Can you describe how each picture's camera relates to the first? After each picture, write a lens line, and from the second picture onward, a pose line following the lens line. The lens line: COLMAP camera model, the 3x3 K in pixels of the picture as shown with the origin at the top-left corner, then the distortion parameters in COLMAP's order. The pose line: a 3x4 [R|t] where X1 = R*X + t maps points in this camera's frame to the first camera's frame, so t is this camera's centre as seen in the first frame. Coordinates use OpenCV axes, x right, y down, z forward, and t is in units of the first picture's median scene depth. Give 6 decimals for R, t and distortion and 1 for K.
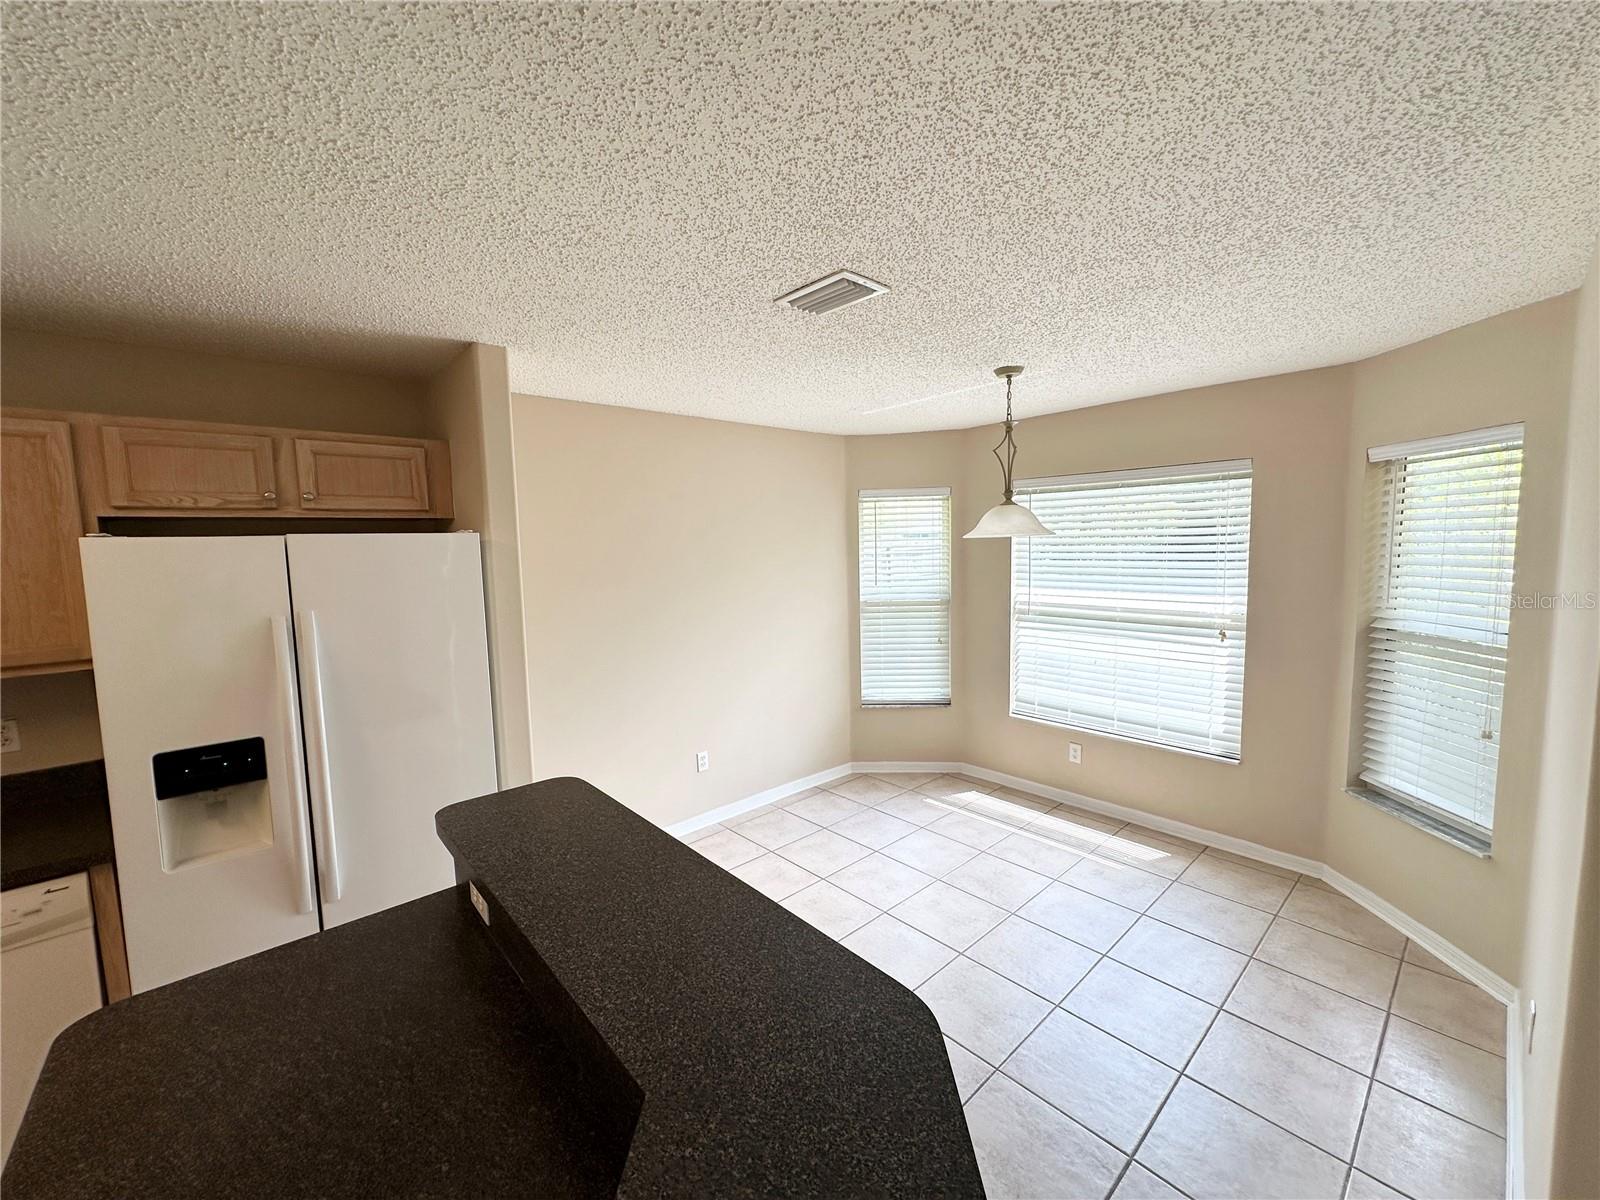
lens RADIAL K [[635.0, 0, 795.9], [0, 635.0, 599.6], [0, 0, 1]] dist [-0.002990, 0.000061]
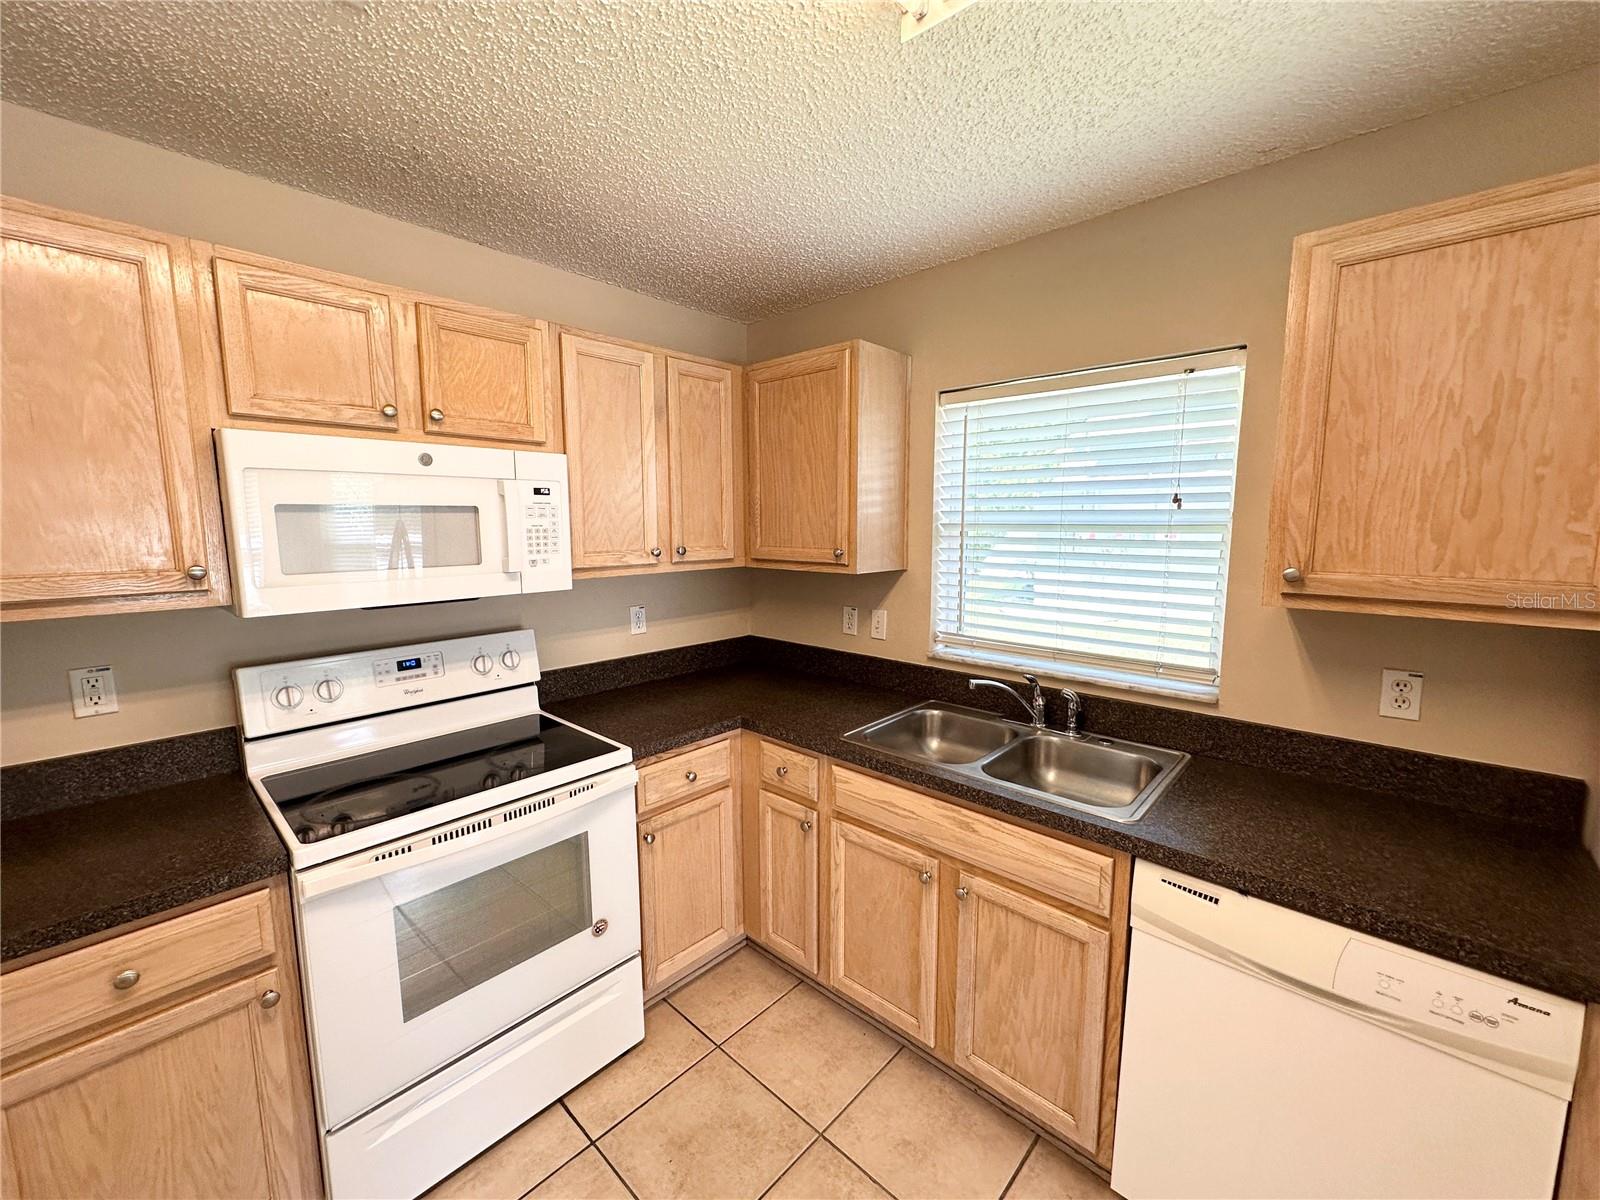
lens RADIAL K [[635.0, 0, 802.0], [0, 635.0, 600.8], [0, 0, 1]] dist [-0.002990, 0.000061]
pose [[0.091565, 0.151232, -0.984248, -0.544408], [-0.091387, 0.985506, 0.142924, 0.058483], [0.991597, 0.076861, 0.104058, 0.197240]]
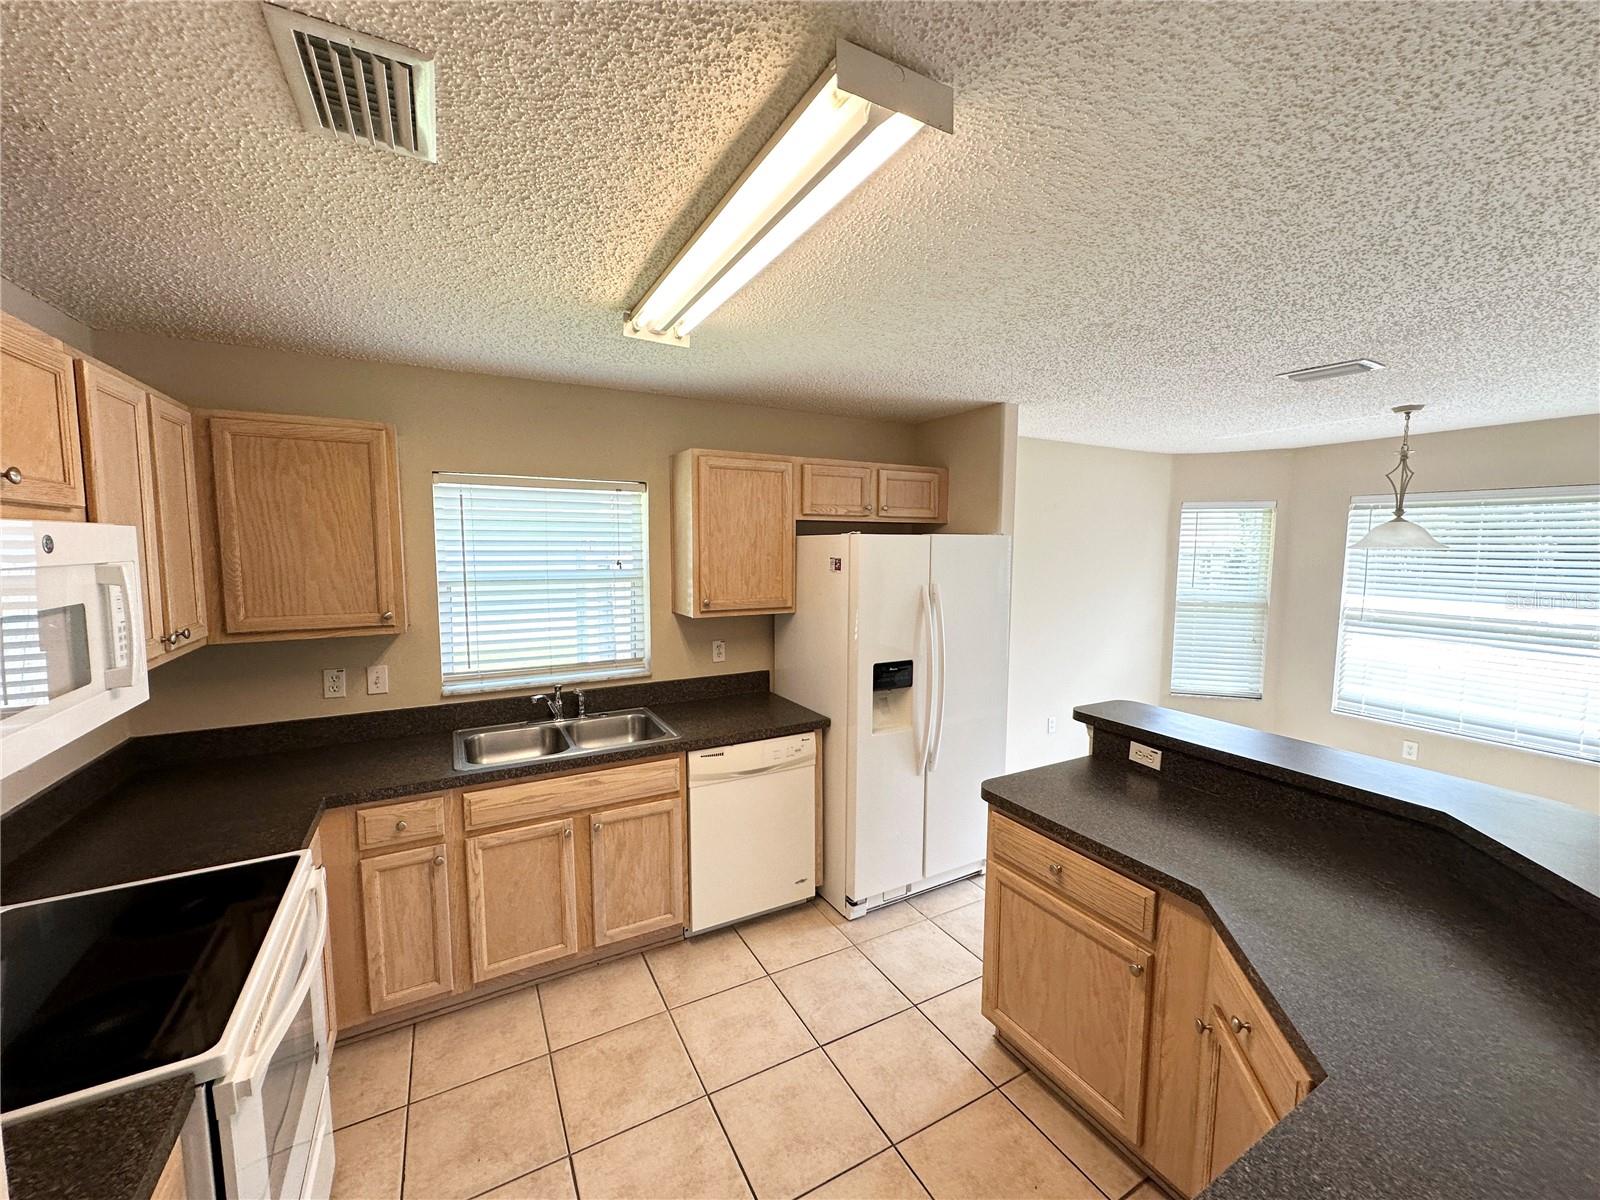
lens RADIAL K [[635.0, 0, 796.3], [0, 635.0, 600.5], [0, 0, 1]] dist [-0.002990, 0.000061]
pose [[0.973260, 0.049719, -0.224262, -0.622287], [-0.049056, 0.998760, 0.008530, 0.053641], [0.224408, 0.002699, 0.974492, -0.508940]]
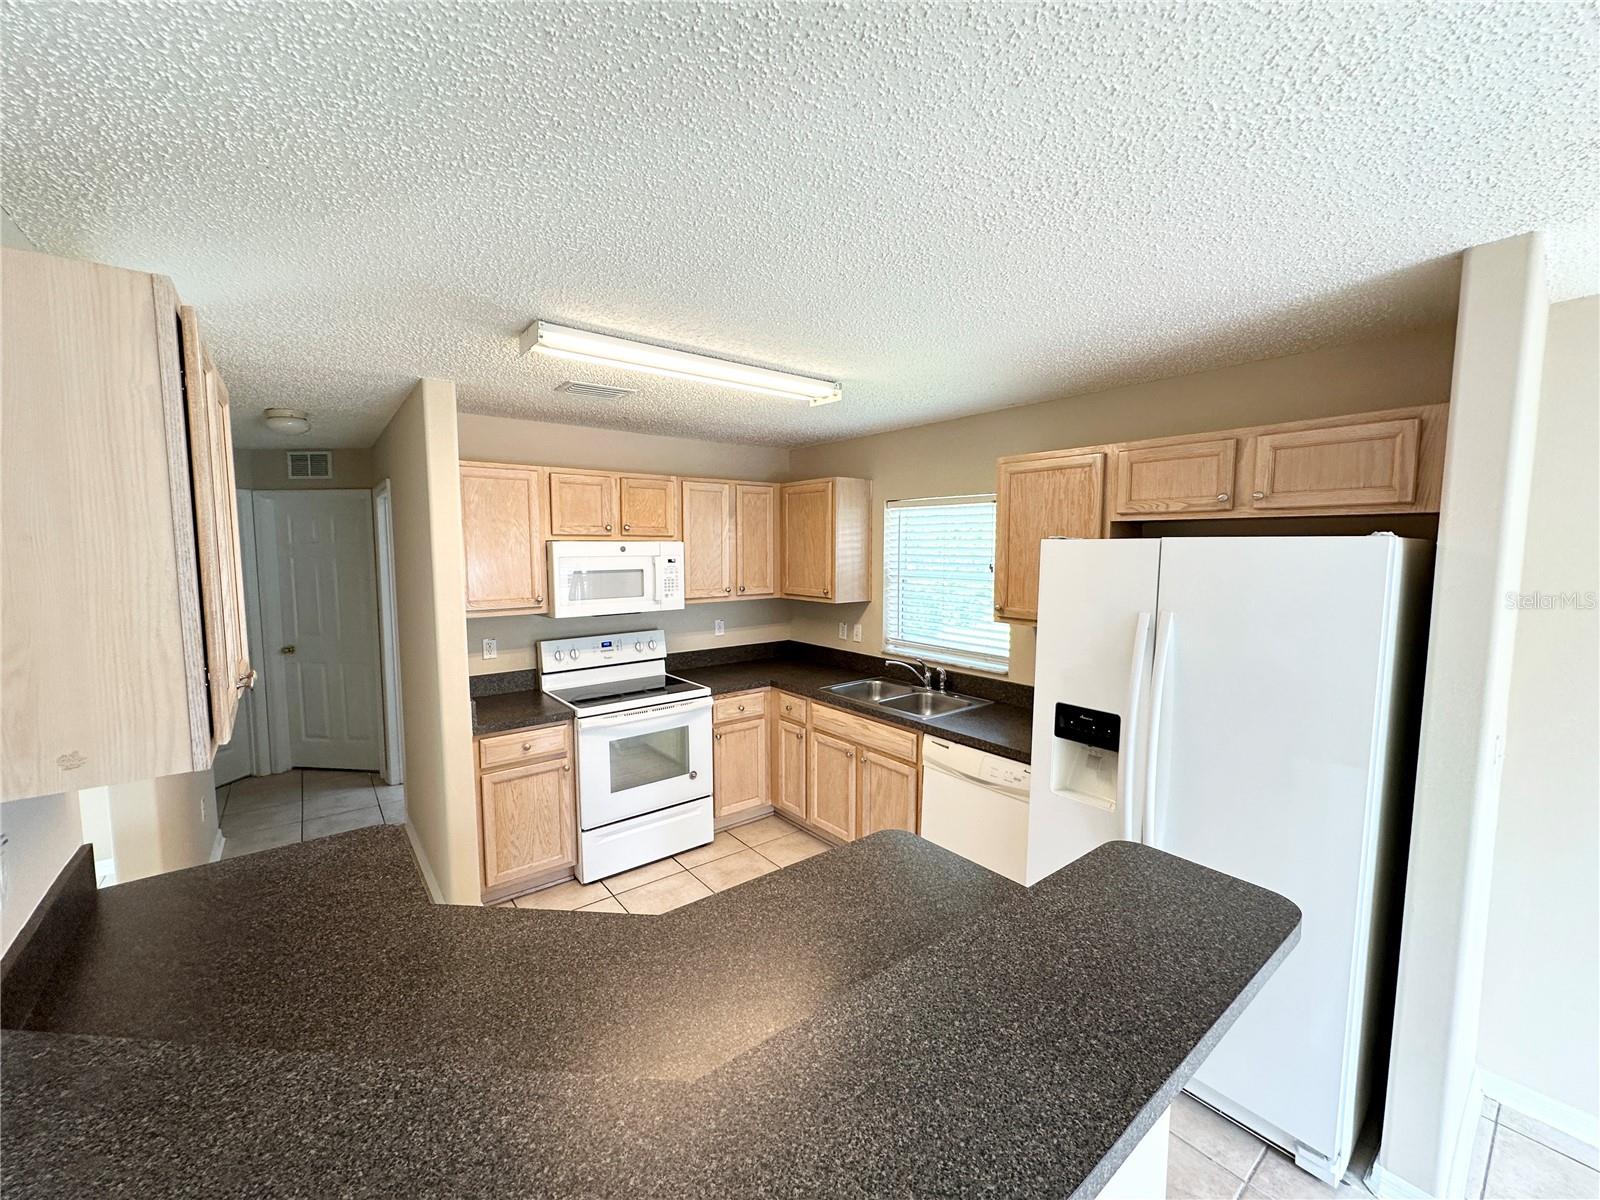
lens RADIAL K [[635.0, 0, 804.6], [0, 635.0, 599.1], [0, 0, 1]] dist [-0.002990, 0.000061]
pose [[-0.061012, 0.111220, -0.991921, 0.238715], [-0.088943, 0.989213, 0.116387, -0.057709], [0.994166, 0.095326, -0.050462, 0.379546]]
